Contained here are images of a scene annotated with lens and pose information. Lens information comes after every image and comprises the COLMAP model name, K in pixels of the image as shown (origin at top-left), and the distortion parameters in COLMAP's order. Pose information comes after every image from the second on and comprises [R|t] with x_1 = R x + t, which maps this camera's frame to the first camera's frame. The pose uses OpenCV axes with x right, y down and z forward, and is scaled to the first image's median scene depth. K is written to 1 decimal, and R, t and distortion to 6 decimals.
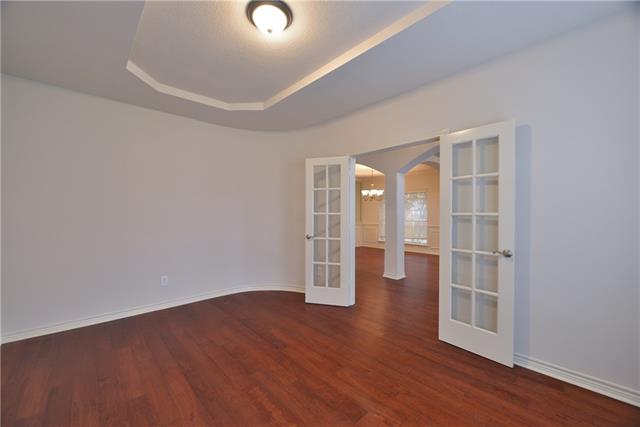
lens RADIAL K [[259.4, 0, 317.5], [0, 259.4, 215.0], [0, 0, 1]] dist [0.000725, 0.000157]
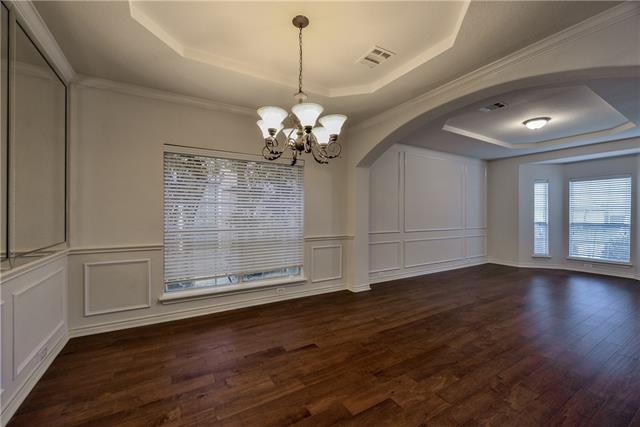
lens RADIAL K [[259.4, 0, 317.5], [0, 259.4, 215.0], [0, 0, 1]] dist [0.000725, 0.000157]
pose [[0.203692, 0.005584, 0.979019, -0.030026], [0.011791, 0.999897, -0.008156, 0.004282], [-0.978964, 0.013204, 0.203605, 0.776539]]
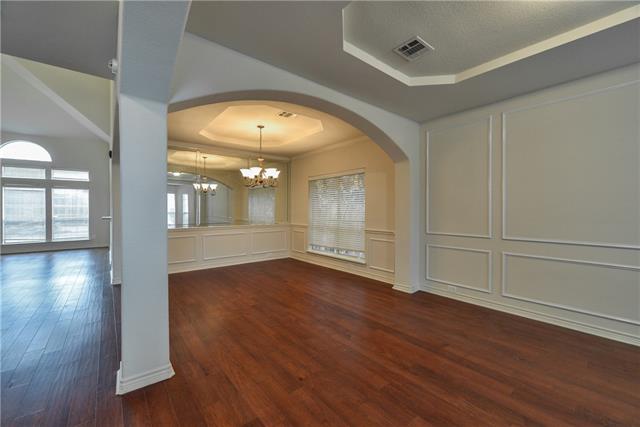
lens RADIAL K [[259.4, 0, 317.5], [0, 259.4, 215.0], [0, 0, 1]] dist [0.000725, 0.000157]
pose [[0.998125, 0.002646, -0.061156, 0.309956], [-0.002197, 0.999970, 0.007415, 0.003581], [0.061174, -0.007267, 0.998101, 0.354284]]
